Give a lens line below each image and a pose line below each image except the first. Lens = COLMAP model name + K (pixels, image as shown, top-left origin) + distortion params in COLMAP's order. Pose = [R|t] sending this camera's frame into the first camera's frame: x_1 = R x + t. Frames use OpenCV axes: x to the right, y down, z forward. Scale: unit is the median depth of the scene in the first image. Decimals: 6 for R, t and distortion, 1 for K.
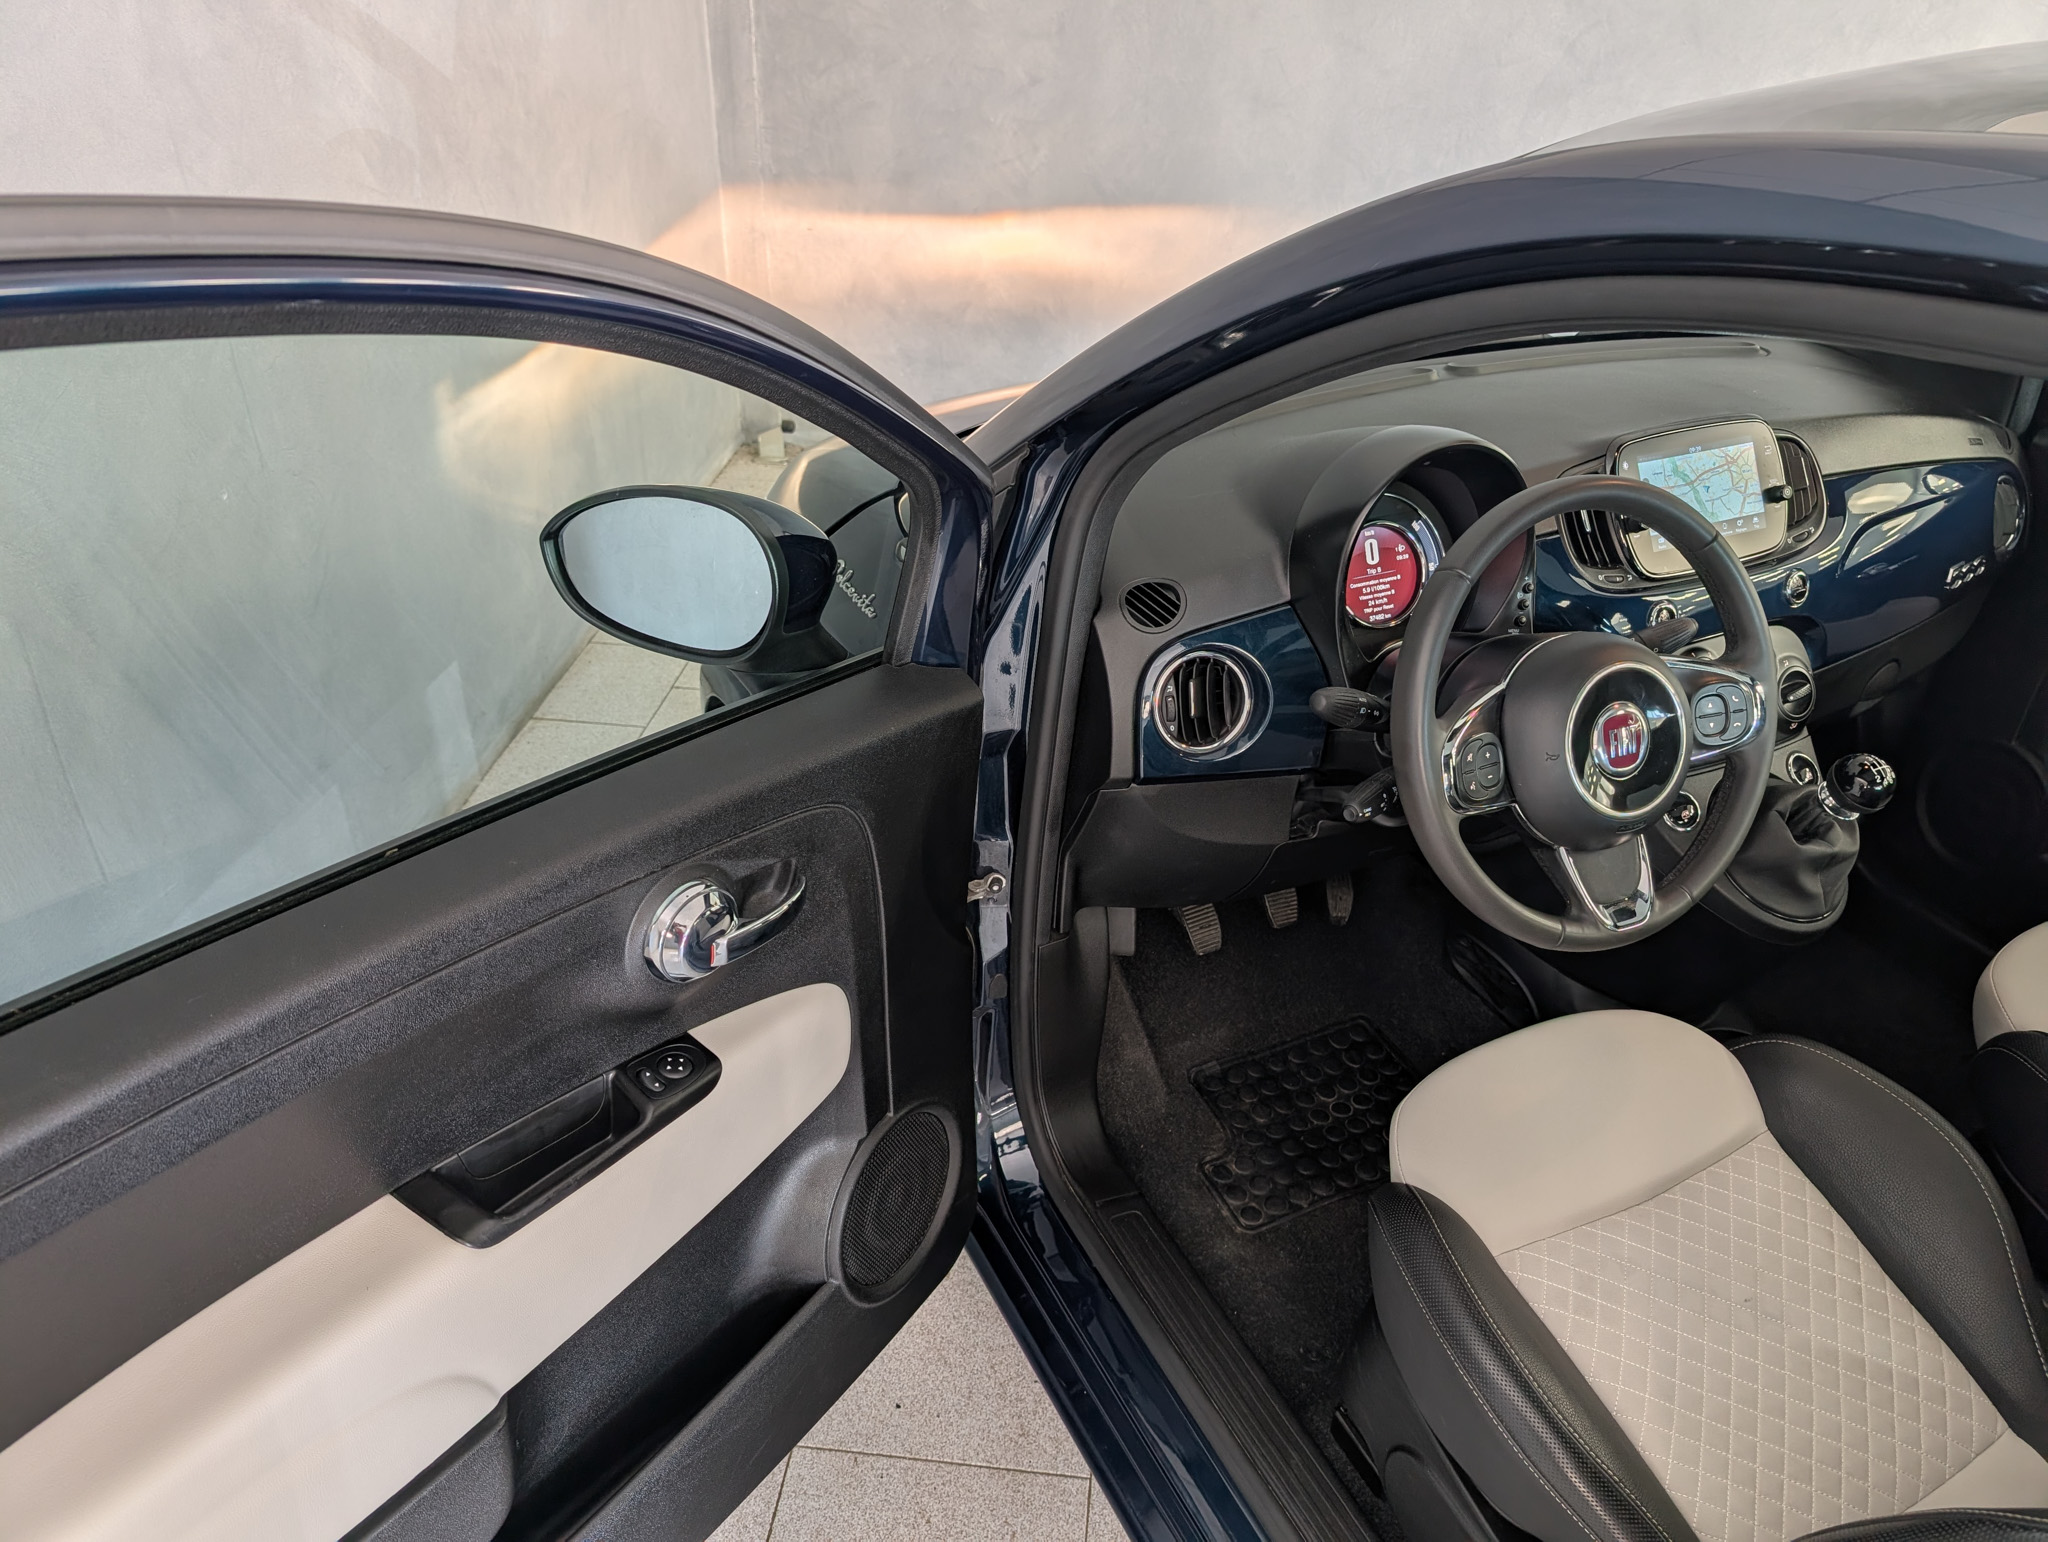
lens RADIAL K [[1455.5, 0, 1034.6], [0, 1455.5, 779.1], [0, 0, 1]] dist [0.013132, -0.006654]
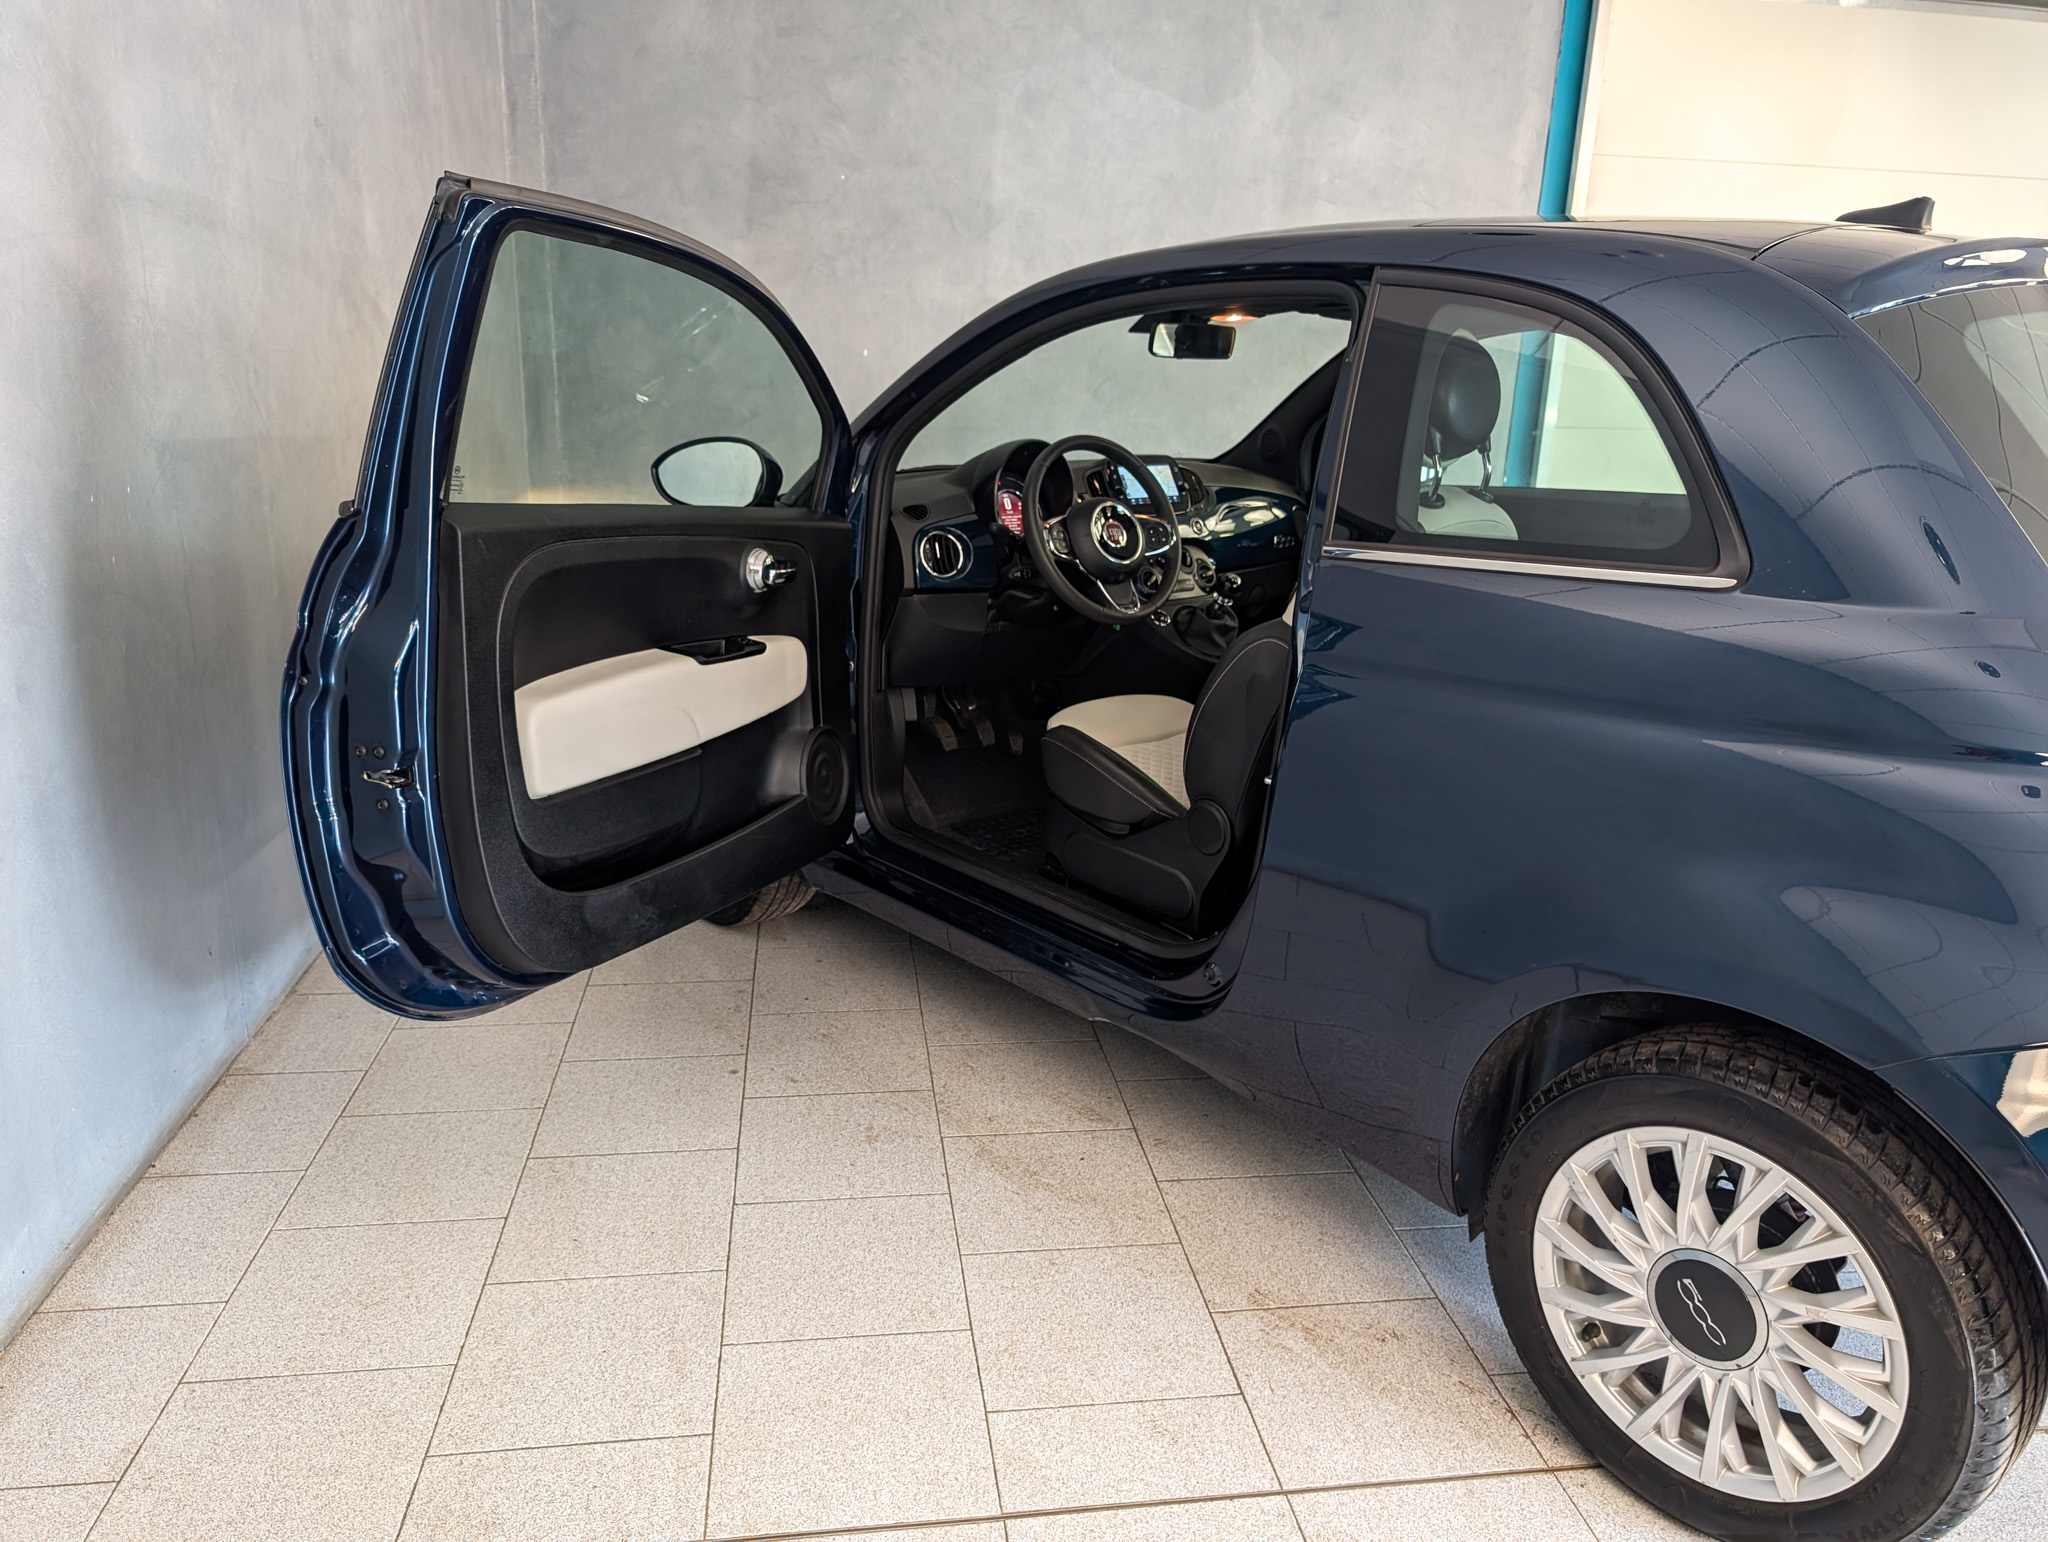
lens RADIAL K [[1469.9, 0, 1014.6], [0, 1469.9, 818.7], [0, 0, 1]] dist [0.000562, -0.006602]
pose [[0.972843, -0.068282, 0.221166, -0.292457], [0.121513, 0.963903, -0.236909, 0.858064], [-0.197005, 0.257350, 0.946023, -1.012074]]
